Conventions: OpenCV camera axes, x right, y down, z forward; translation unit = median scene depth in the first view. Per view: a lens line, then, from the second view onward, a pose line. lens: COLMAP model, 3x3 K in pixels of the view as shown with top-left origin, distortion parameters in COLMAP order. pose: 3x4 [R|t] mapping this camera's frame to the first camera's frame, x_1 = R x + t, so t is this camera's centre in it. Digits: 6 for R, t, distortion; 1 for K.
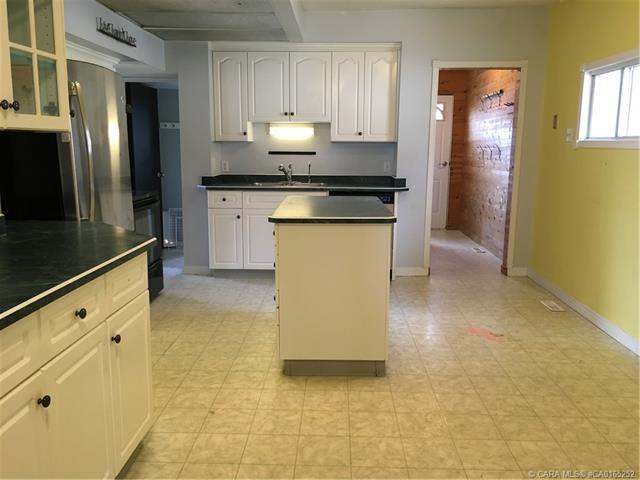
lens RADIAL K [[551.3, 0, 320.0], [0, 551.3, 240.0], [0, 0, 1]] dist [0.087466, -0.126714]
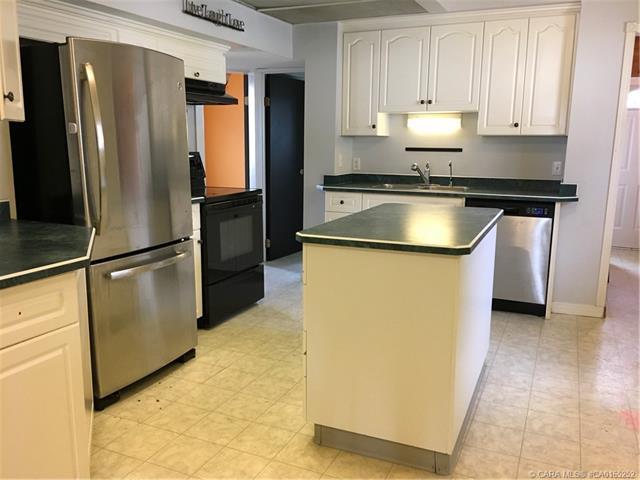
lens RADIAL K [[551.3, 0, 320.0], [0, 551.3, 240.0], [0, 0, 1]] dist [0.087466, -0.126714]
pose [[0.924229, 0.071729, -0.375042, 0.123901], [-0.069185, 0.997398, 0.020263, -0.028635], [0.375519, 0.007220, 0.926786, 0.175821]]
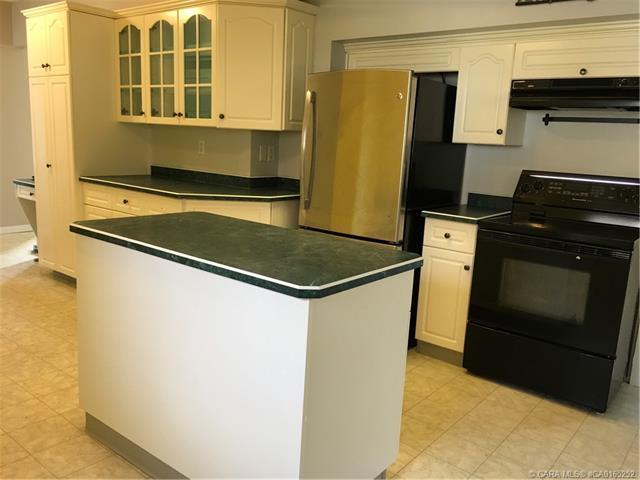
lens RADIAL K [[551.3, 0, 320.0], [0, 551.3, 240.0], [0, 0, 1]] dist [0.087466, -0.126714]
pose [[-0.607658, 0.105715, -0.787132, 0.295691], [-0.192417, 0.941977, 0.275055, -0.162926], [0.770537, 0.318597, -0.552058, 0.941729]]
